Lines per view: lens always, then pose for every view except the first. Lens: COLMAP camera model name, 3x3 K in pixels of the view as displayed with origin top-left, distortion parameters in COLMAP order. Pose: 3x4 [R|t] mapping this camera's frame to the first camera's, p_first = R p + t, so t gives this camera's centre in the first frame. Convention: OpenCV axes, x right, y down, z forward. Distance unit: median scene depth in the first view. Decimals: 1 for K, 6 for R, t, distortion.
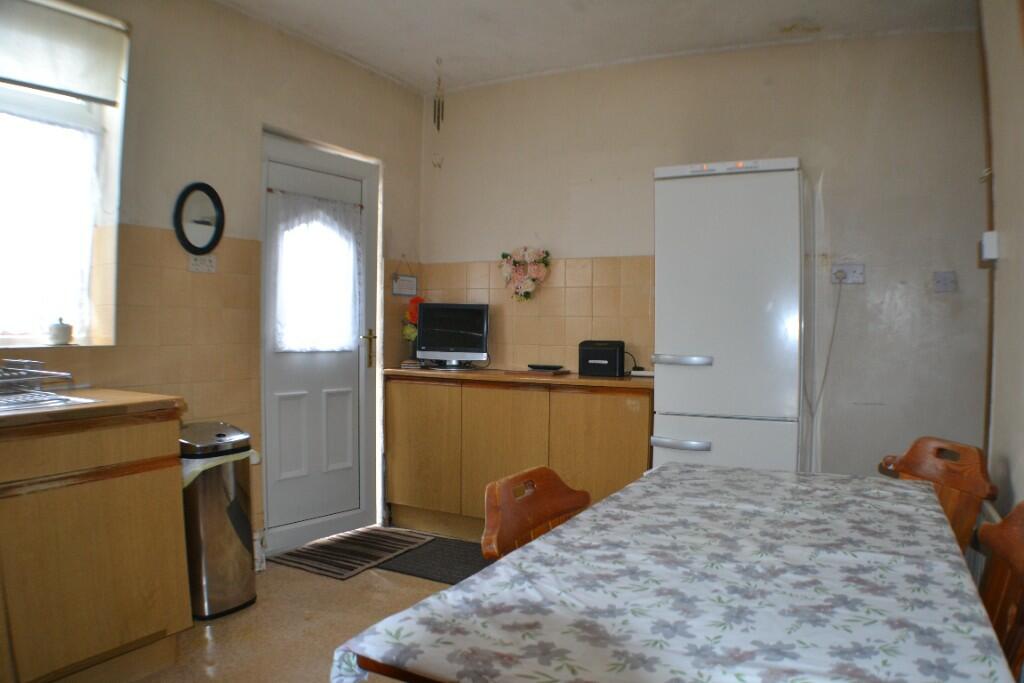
lens RADIAL K [[699.3, 0, 505.0], [0, 699.3, 344.9], [0, 0, 1]] dist [-0.190973, 0.044582]
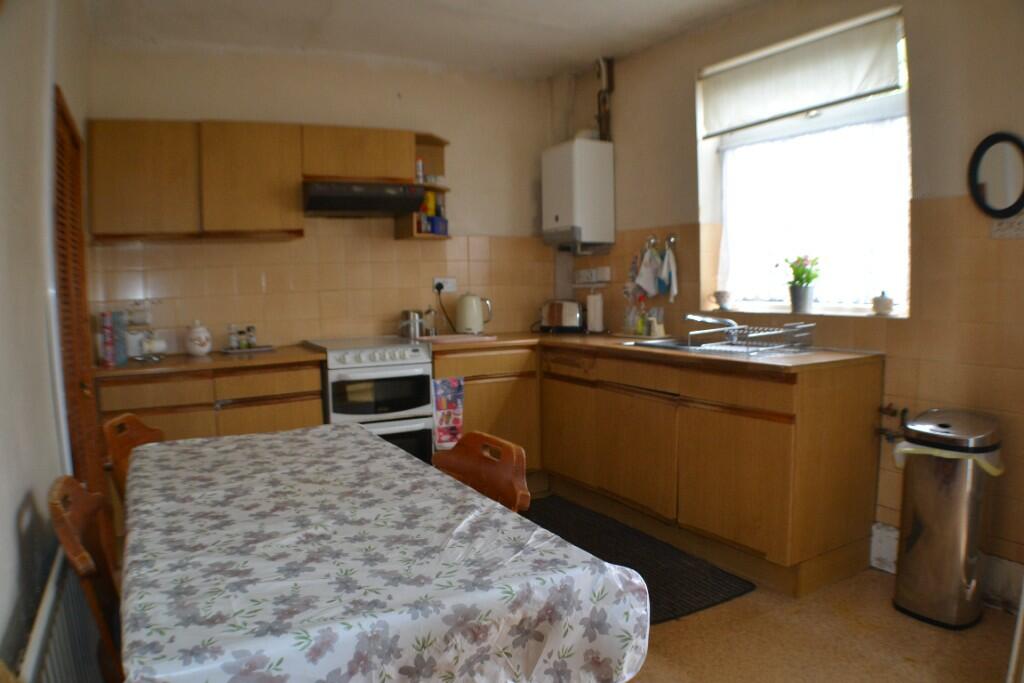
lens RADIAL K [[699.3, 0, 505.0], [0, 699.3, 344.9], [0, 0, 1]] dist [-0.190973, 0.044582]
pose [[-0.545479, 0.079093, -0.834384, 0.931362], [-0.002617, 0.995372, 0.096064, -0.083900], [0.838121, 0.054585, -0.542747, 1.542438]]
